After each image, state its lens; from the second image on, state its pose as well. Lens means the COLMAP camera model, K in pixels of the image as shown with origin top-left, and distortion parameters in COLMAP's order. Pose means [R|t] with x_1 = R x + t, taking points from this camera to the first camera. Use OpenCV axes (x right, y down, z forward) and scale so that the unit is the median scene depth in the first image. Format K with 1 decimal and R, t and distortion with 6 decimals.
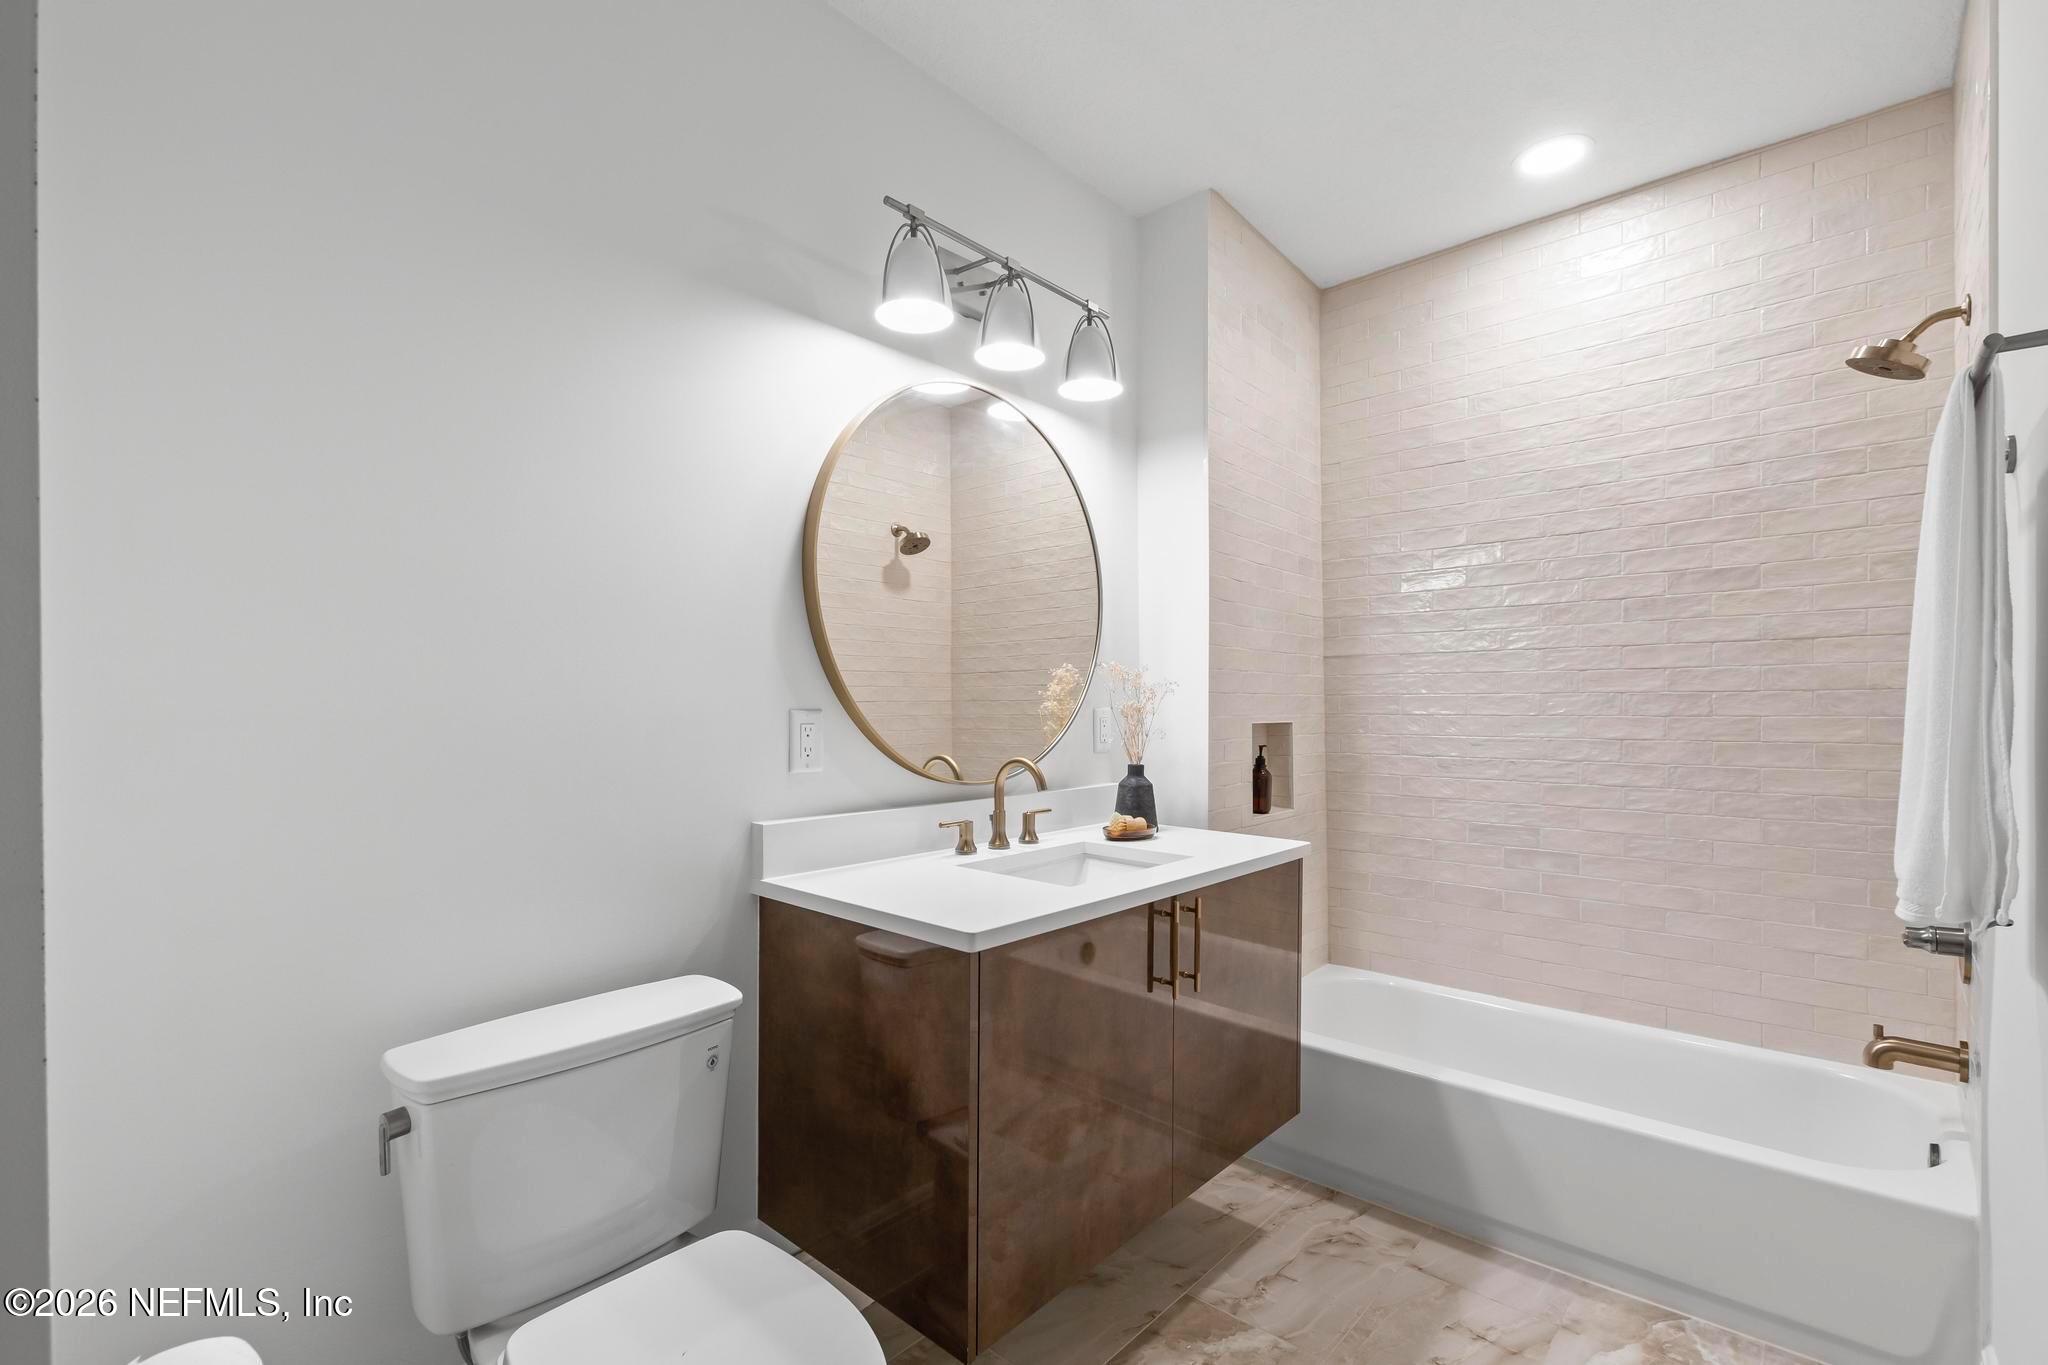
lens RADIAL K [[901.8, 0, 1026.1], [0, 901.8, 693.4], [0, 0, 1]] dist [-0.001876, -0.000224]
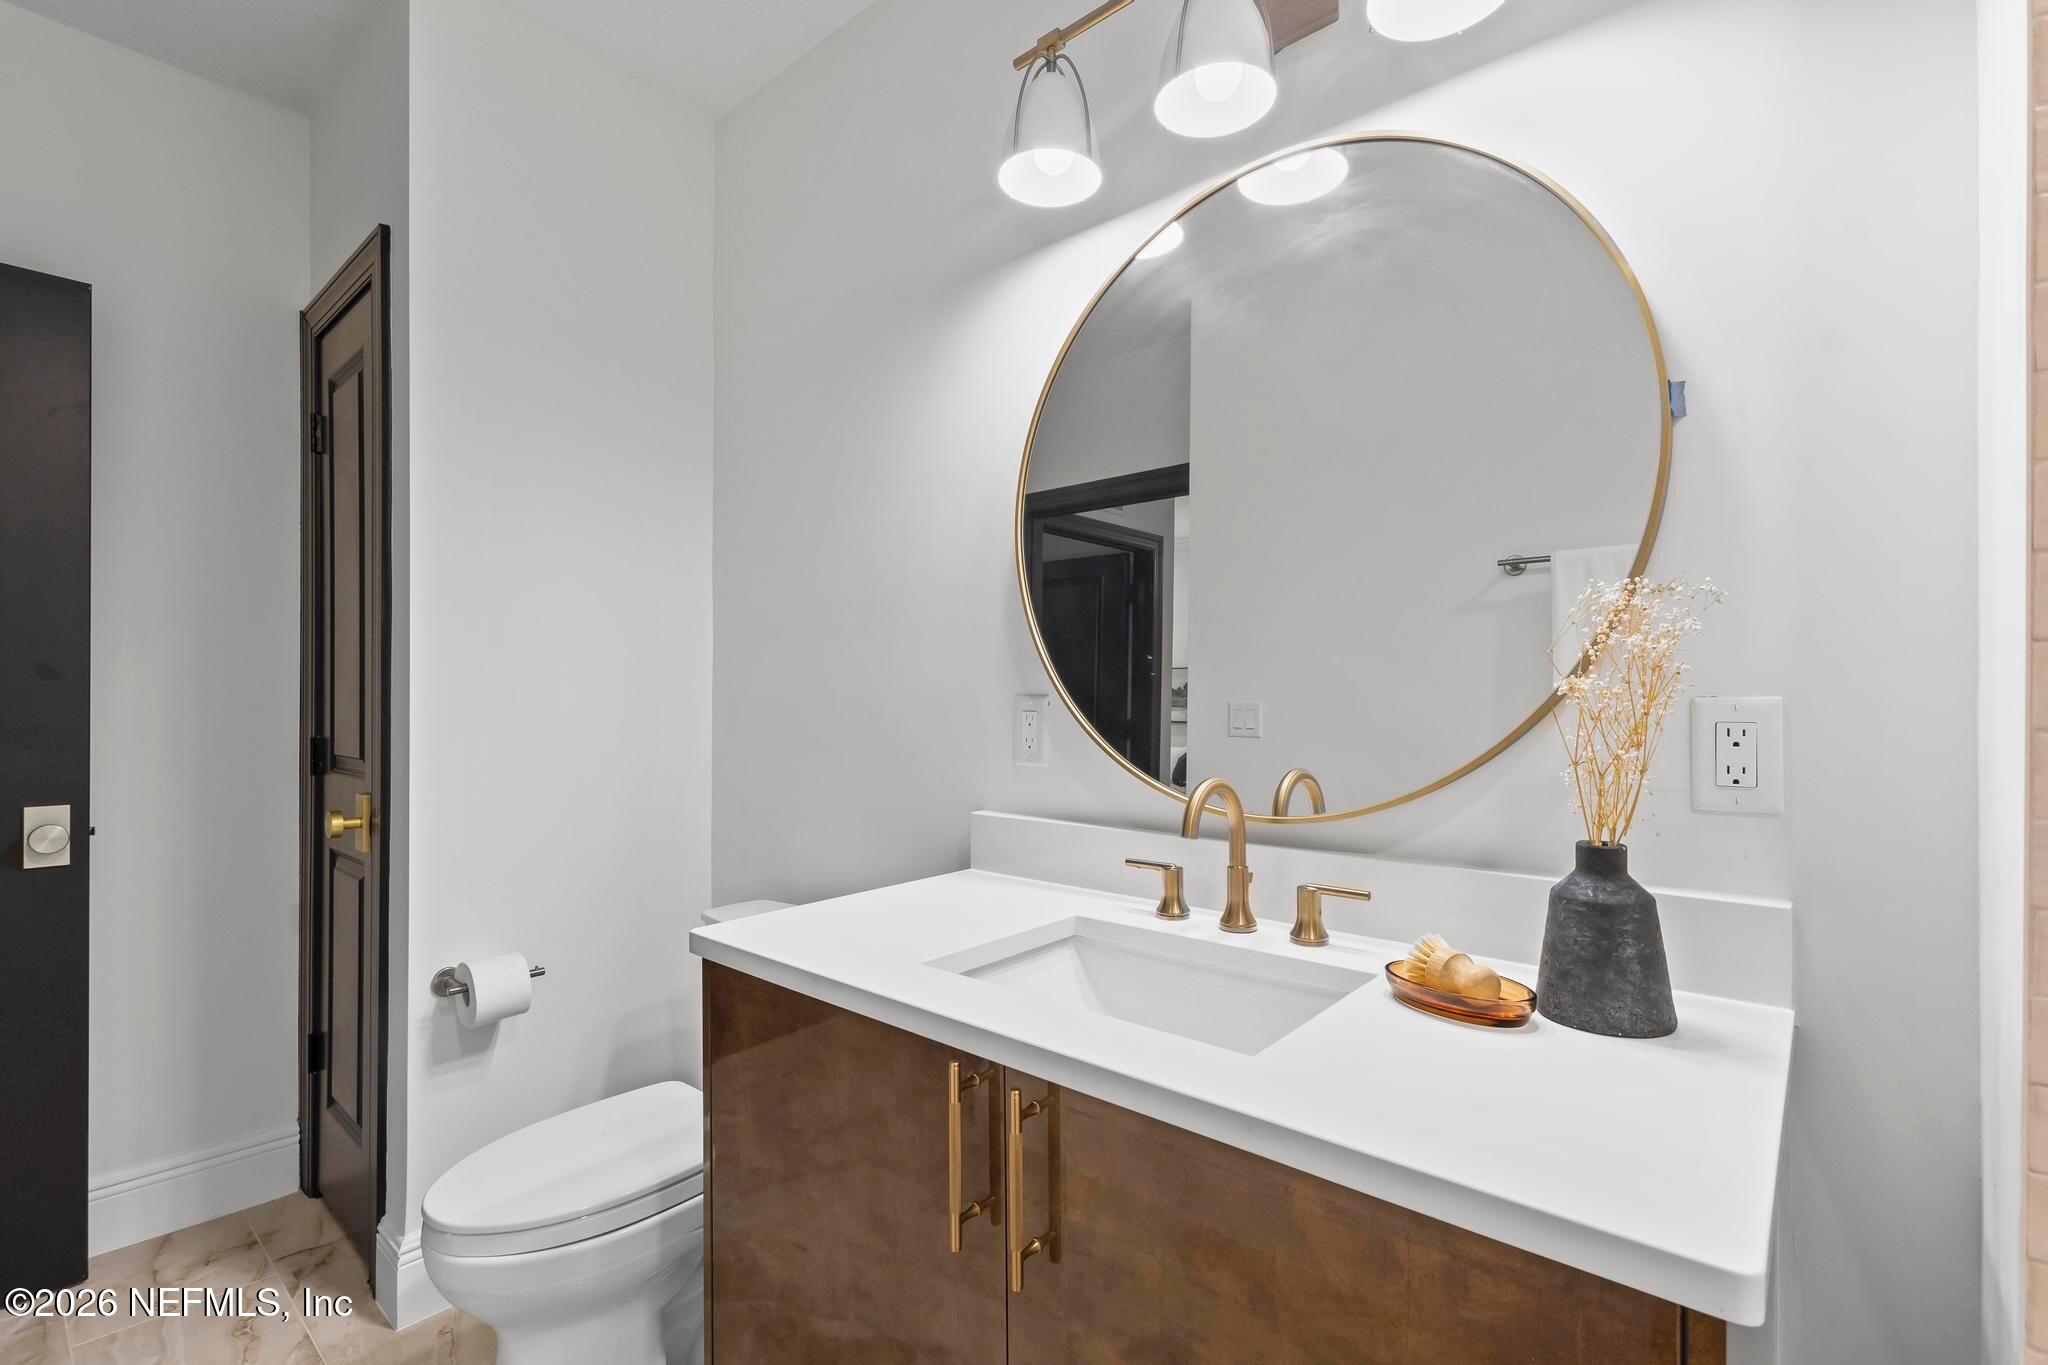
lens RADIAL K [[901.8, 0, 1026.1], [0, 901.8, 693.4], [0, 0, 1]] dist [-0.001876, -0.000224]
pose [[0.016003, -0.000267, -0.999872, 0.458055], [0.011879, 0.999929, -0.000077, 0.010934], [0.999801, -0.011876, 0.016005, 0.688699]]
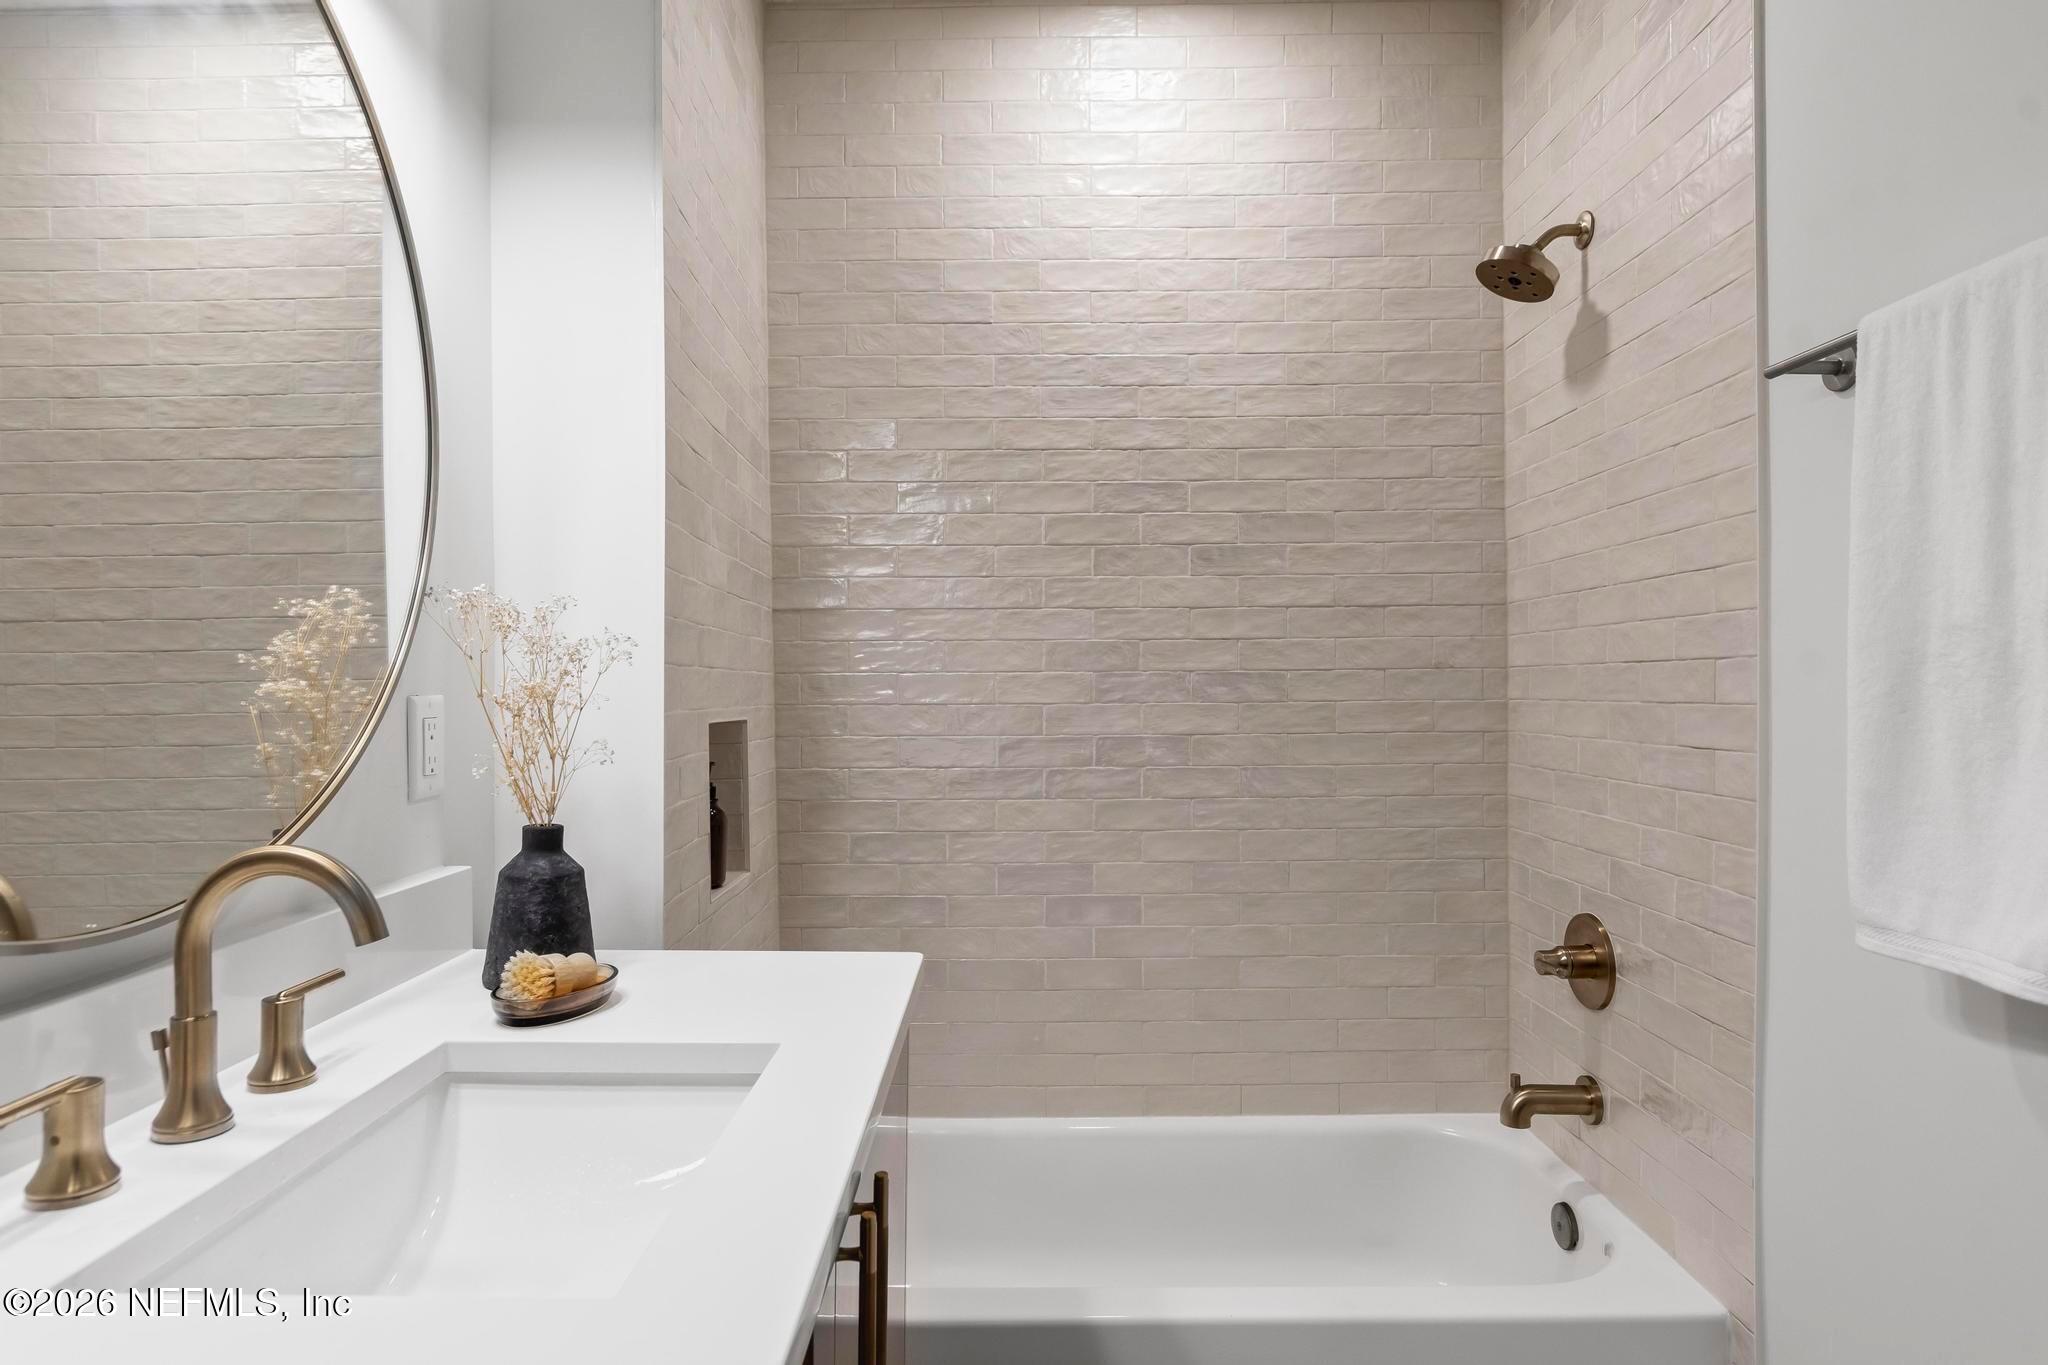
lens RADIAL K [[1135.4, 0, 1024.0], [0, 1135.4, 682.5], [0, 0, 1]] dist [-0.003890, 0.001671]
pose [[0.745471, 0.002202, 0.666534, -0.062873], [-0.004202, 0.999990, 0.001395, 0.007975], [-0.666524, -0.003841, 0.745473, 0.407016]]
